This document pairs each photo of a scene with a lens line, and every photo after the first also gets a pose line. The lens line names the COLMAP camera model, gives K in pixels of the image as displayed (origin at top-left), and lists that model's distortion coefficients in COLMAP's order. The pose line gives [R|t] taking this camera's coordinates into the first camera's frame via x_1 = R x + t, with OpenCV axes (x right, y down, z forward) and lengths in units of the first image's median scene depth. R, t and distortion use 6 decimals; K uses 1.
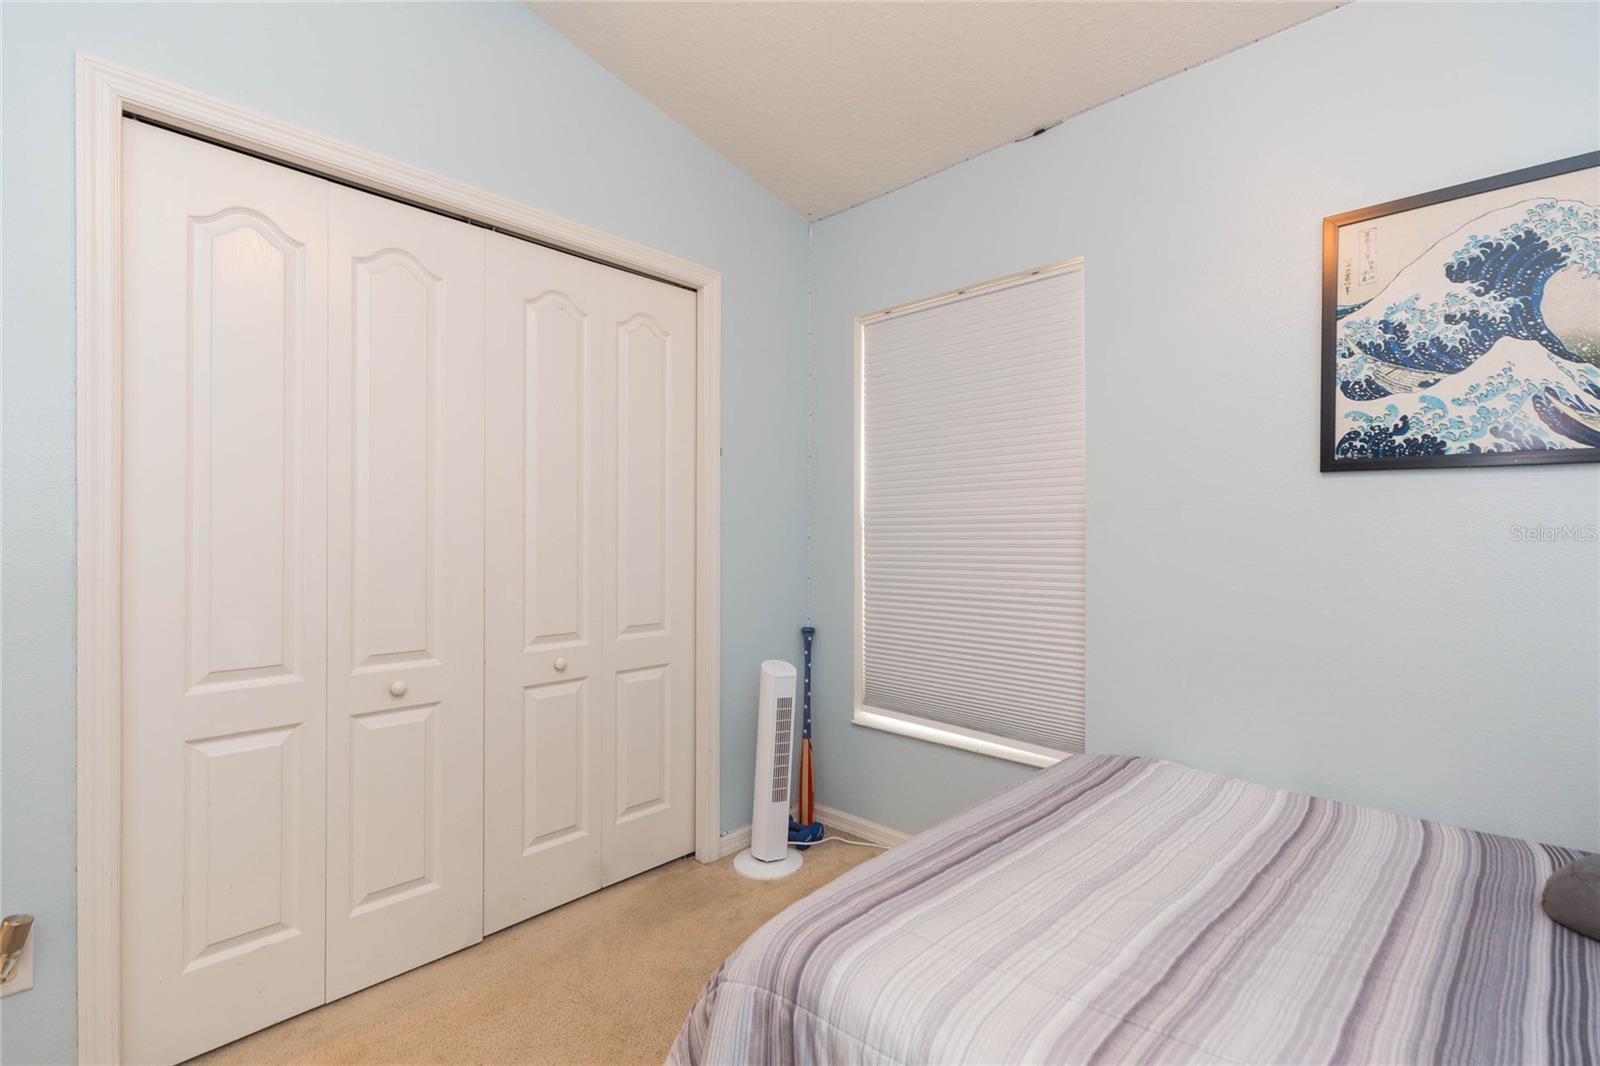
lens RADIAL K [[722.3, 0, 787.4], [0, 722.3, 529.5], [0, 0, 1]] dist [0.000811, 0.001820]
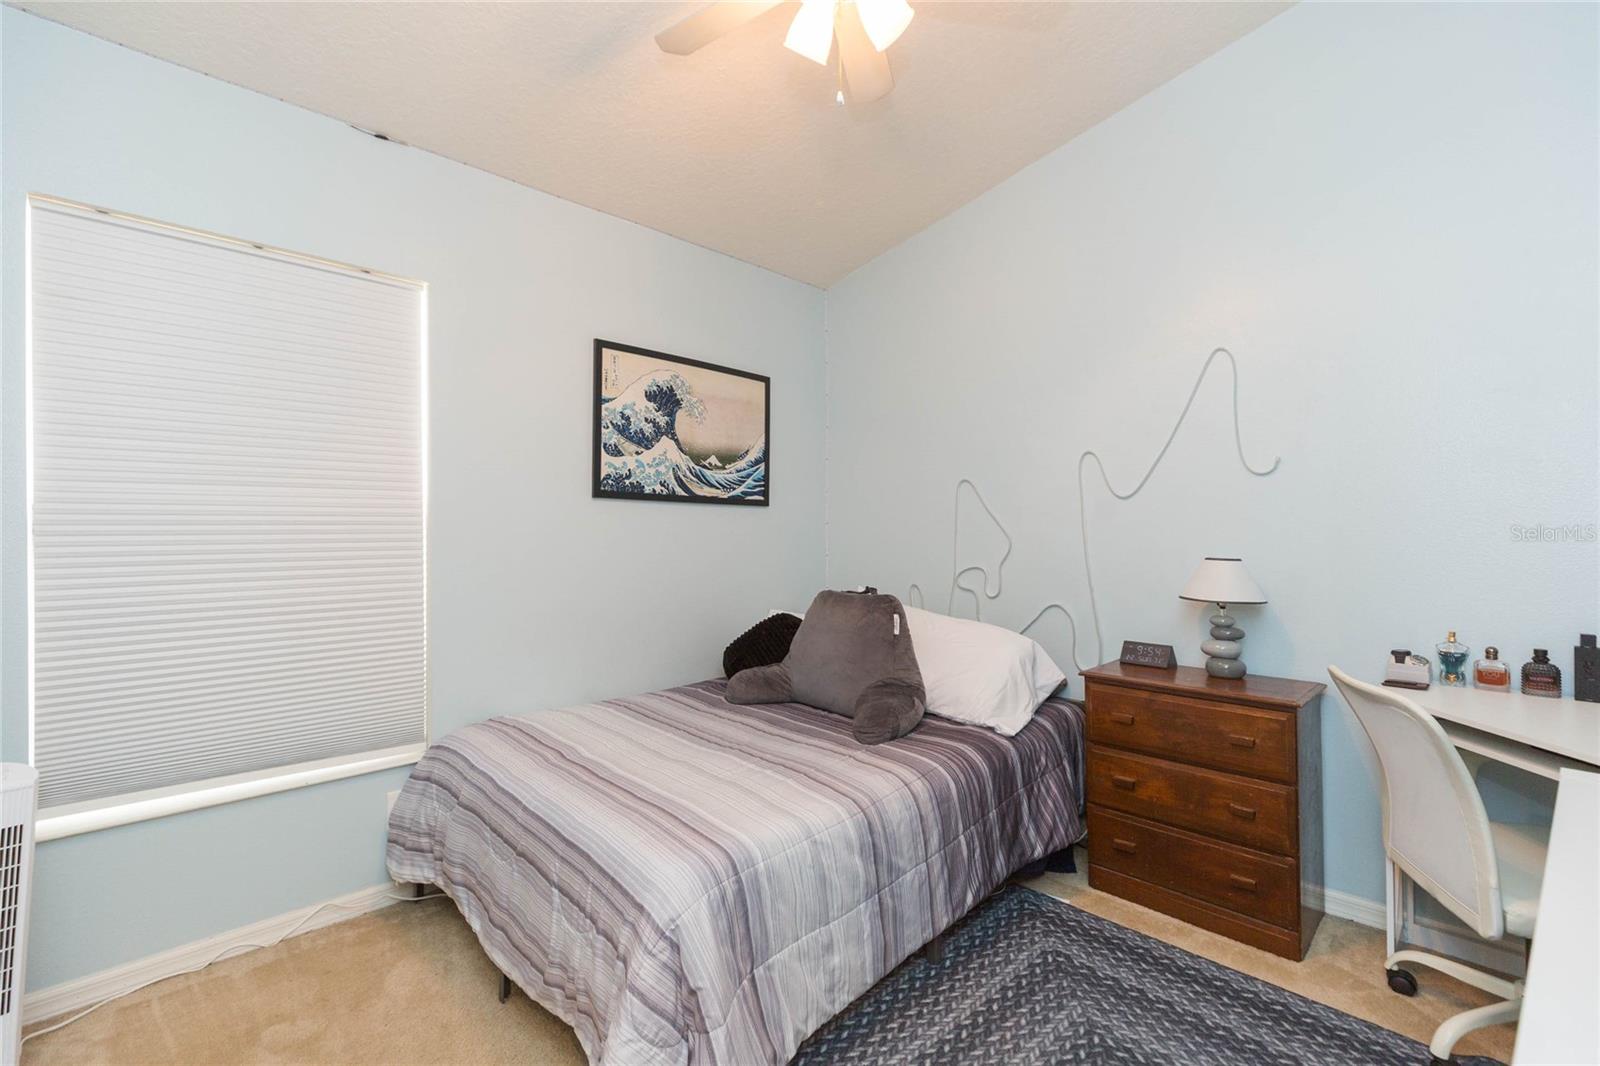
lens RADIAL K [[722.3, 0, 794.3], [0, 722.3, 530.0], [0, 0, 1]] dist [0.000811, 0.001820]
pose [[0.019989, -0.000536, 0.999800, -0.907072], [-0.008381, 0.999965, 0.000703, -0.012603], [-0.999765, -0.008394, 0.019984, 0.564851]]
